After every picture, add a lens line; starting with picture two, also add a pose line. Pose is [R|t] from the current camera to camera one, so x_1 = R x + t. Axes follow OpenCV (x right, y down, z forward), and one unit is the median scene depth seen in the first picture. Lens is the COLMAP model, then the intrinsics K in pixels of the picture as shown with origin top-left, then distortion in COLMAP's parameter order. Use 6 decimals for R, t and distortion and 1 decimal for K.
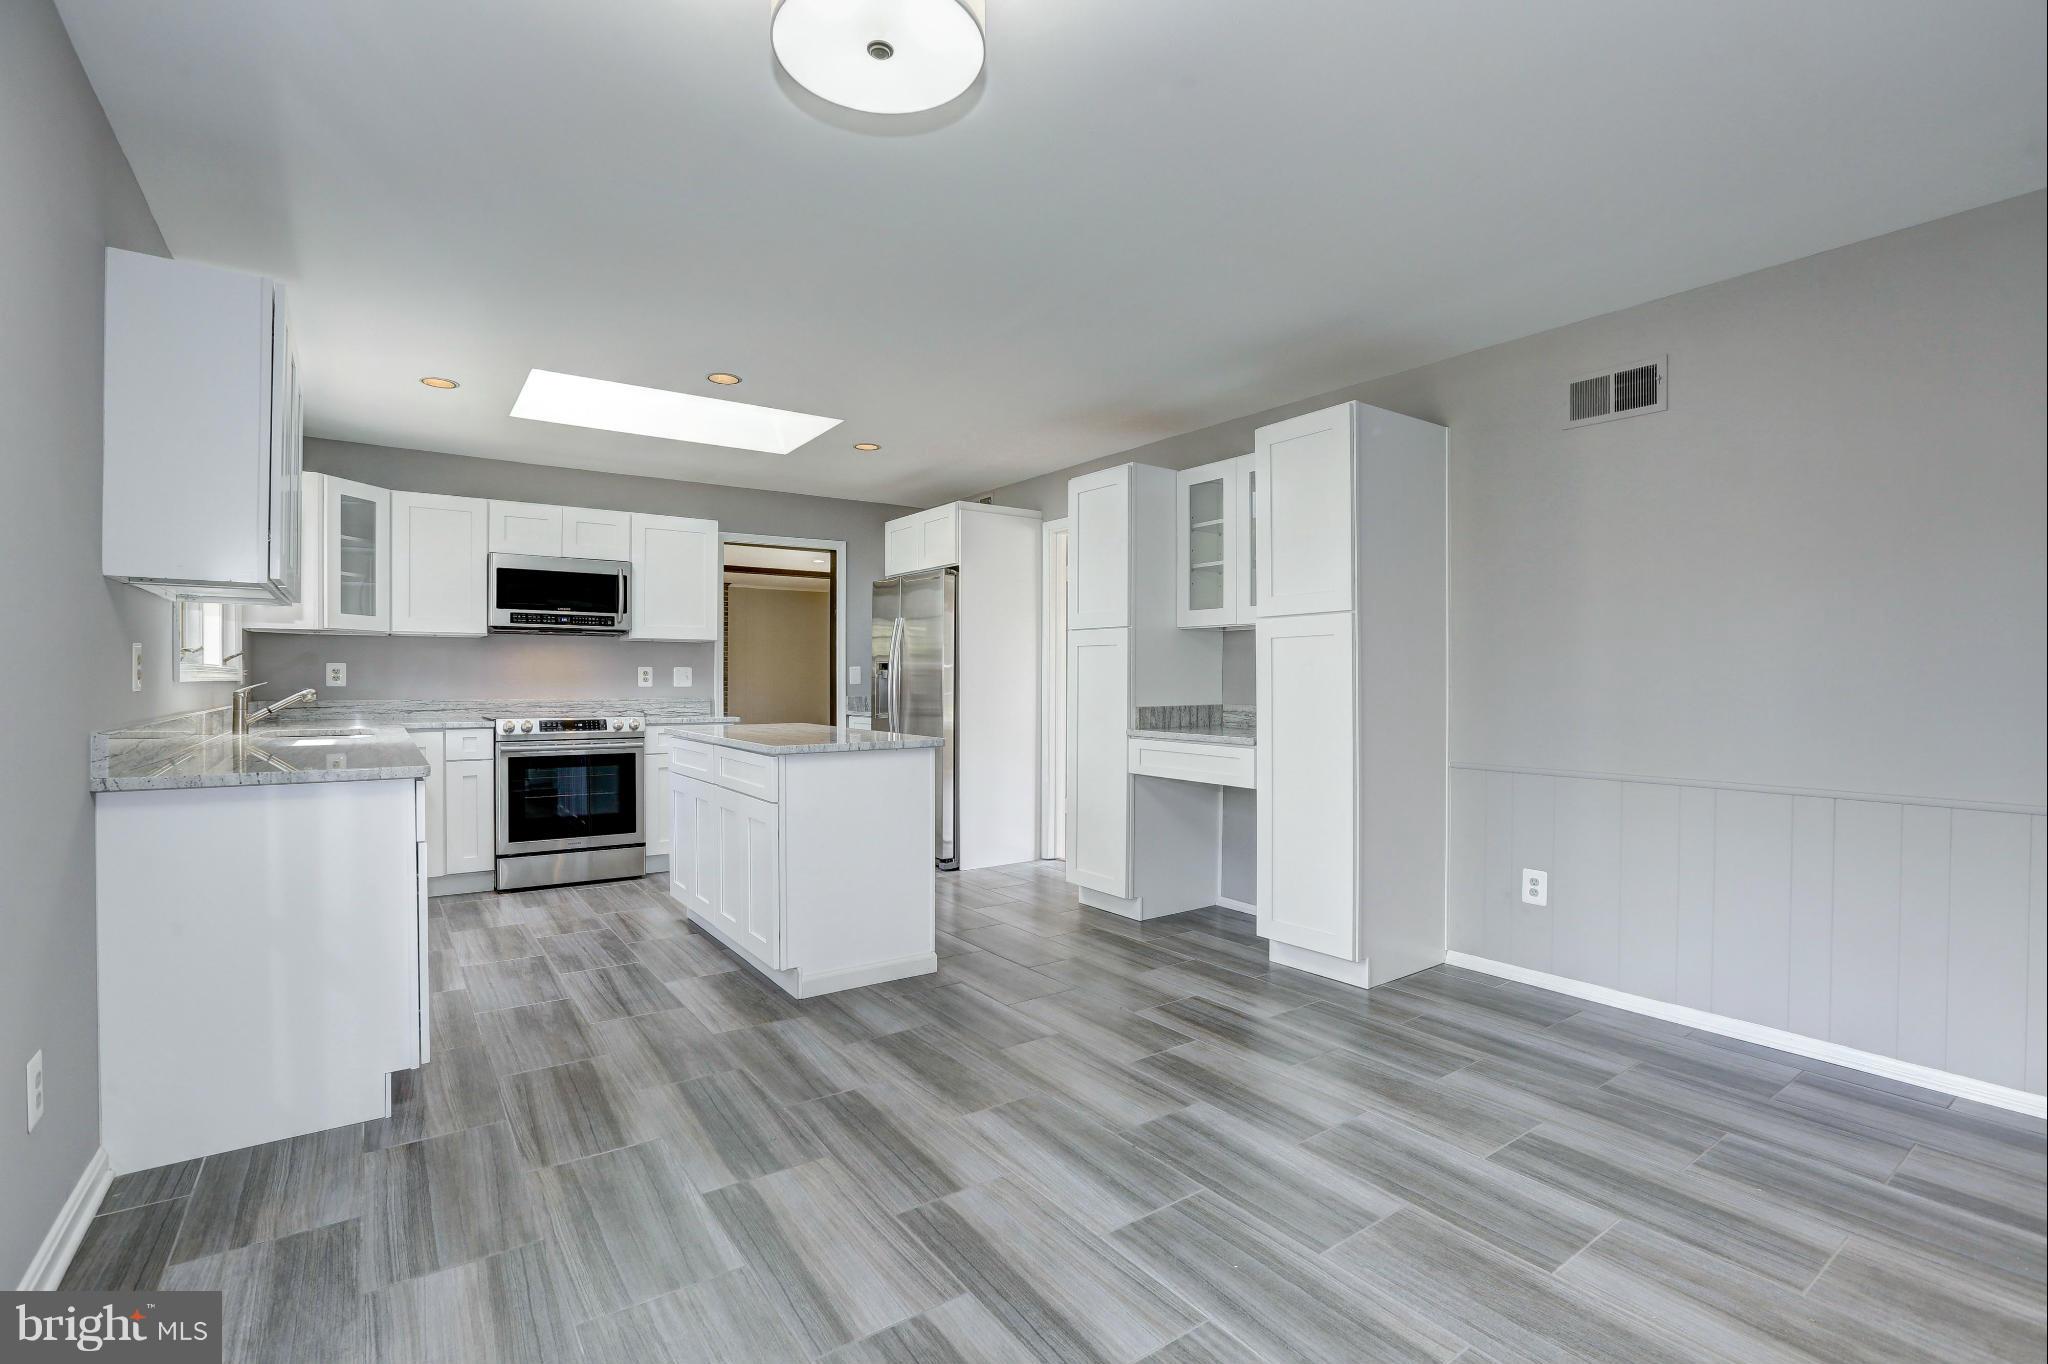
lens RADIAL K [[920.6, 0, 1003.2], [0, 920.6, 675.9], [0, 0, 1]] dist [-0.016013, 0.004704]
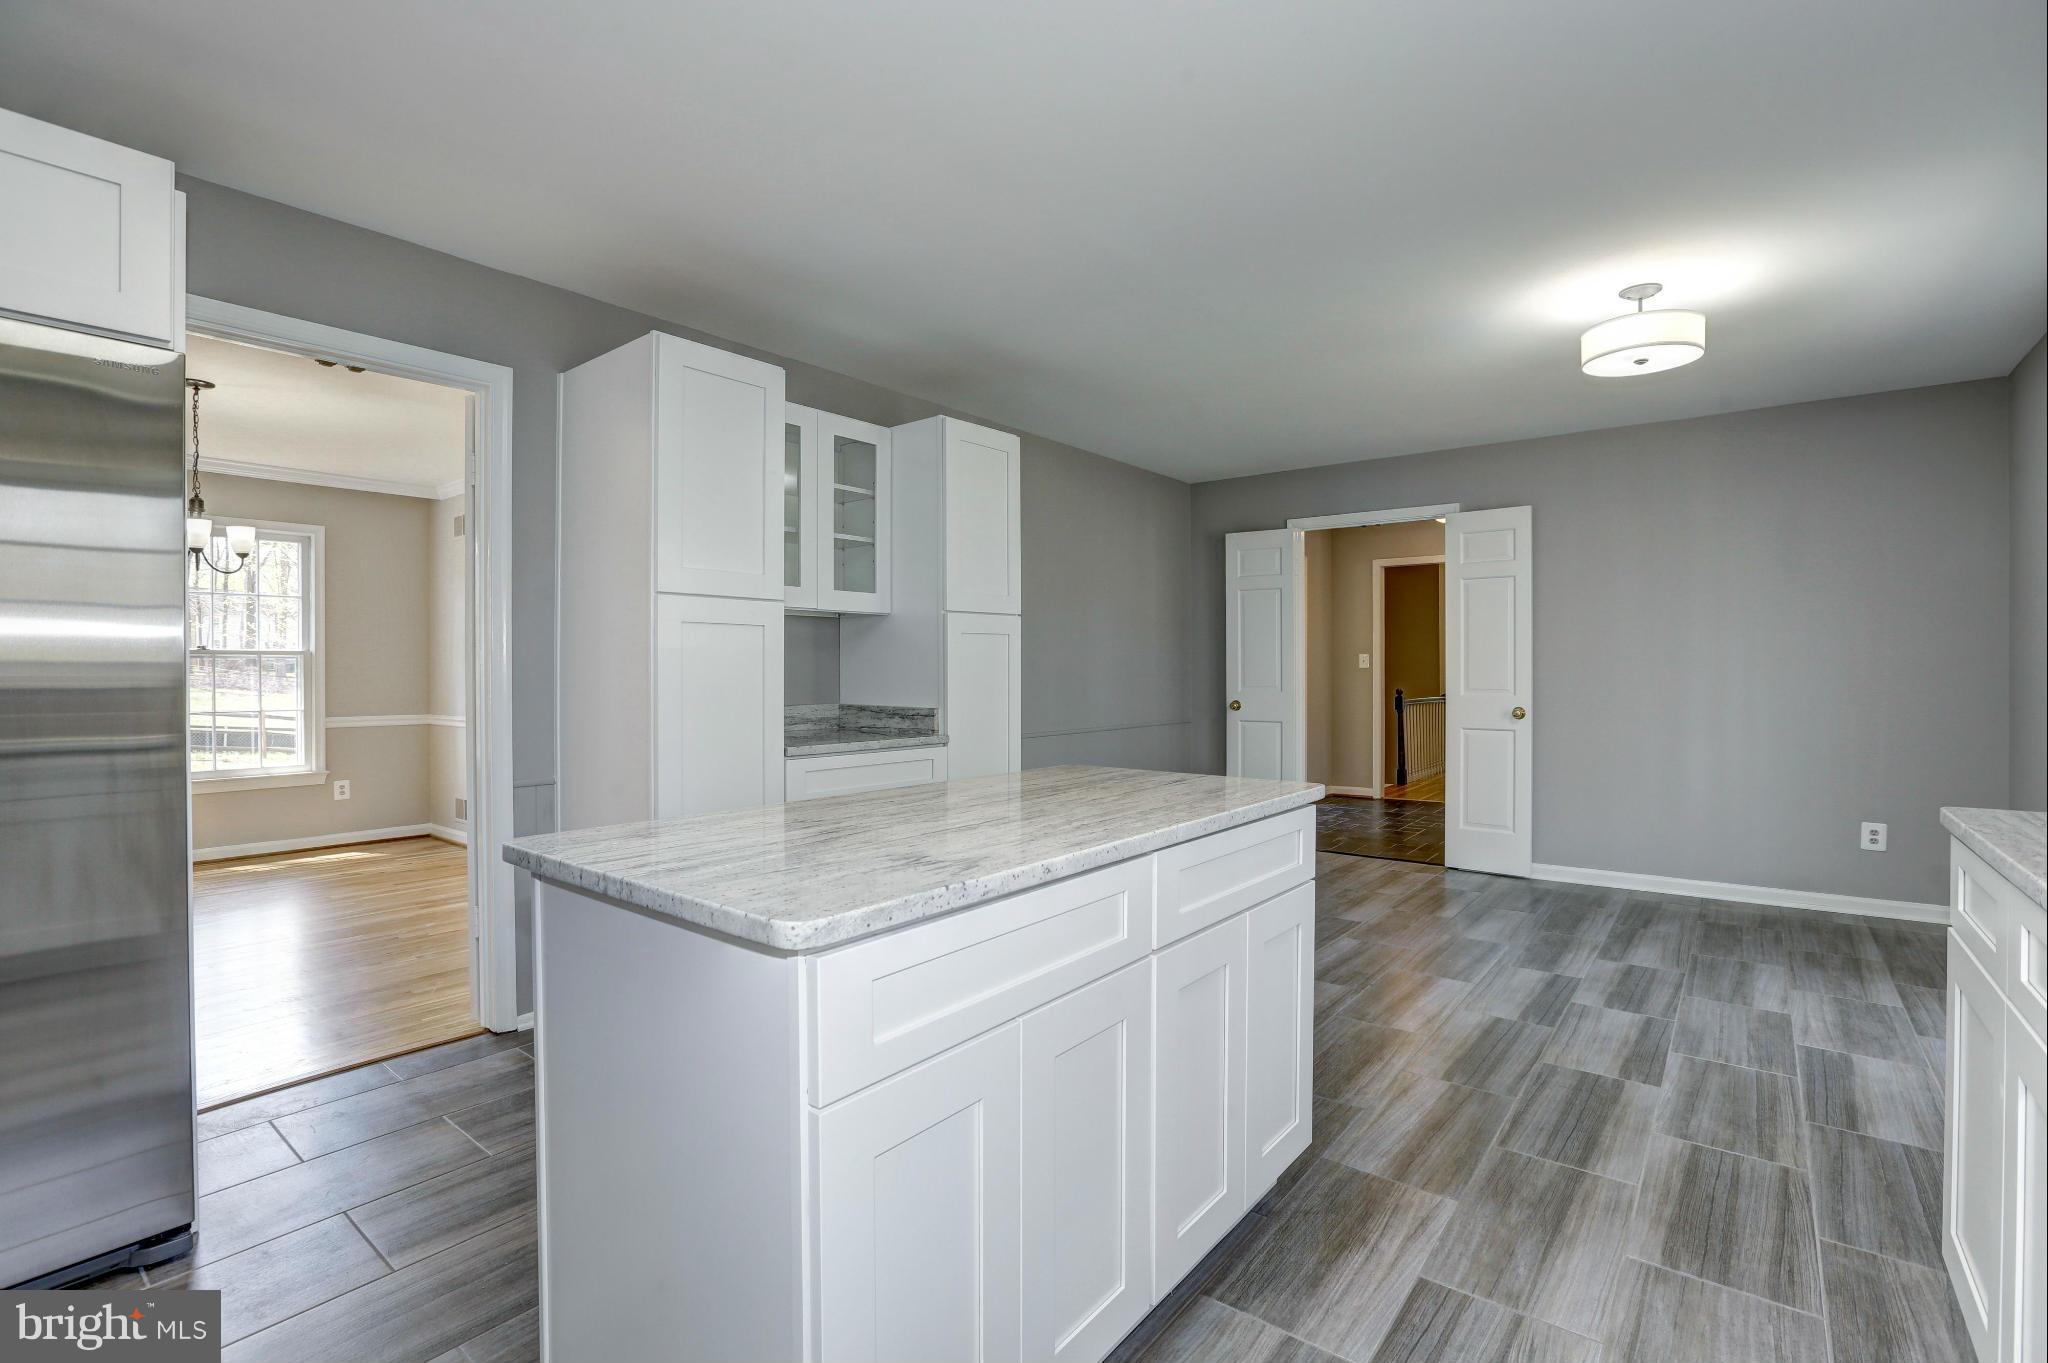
lens RADIAL K [[920.6, 0, 1036.8], [0, 920.6, 684.4], [0, 0, 1]] dist [-0.016013, 0.004704]
pose [[-0.297888, -0.018394, 0.954423, -0.765005], [-0.009598, 0.999822, 0.016273, -0.005201], [-0.954552, -0.004313, -0.298012, 1.327856]]
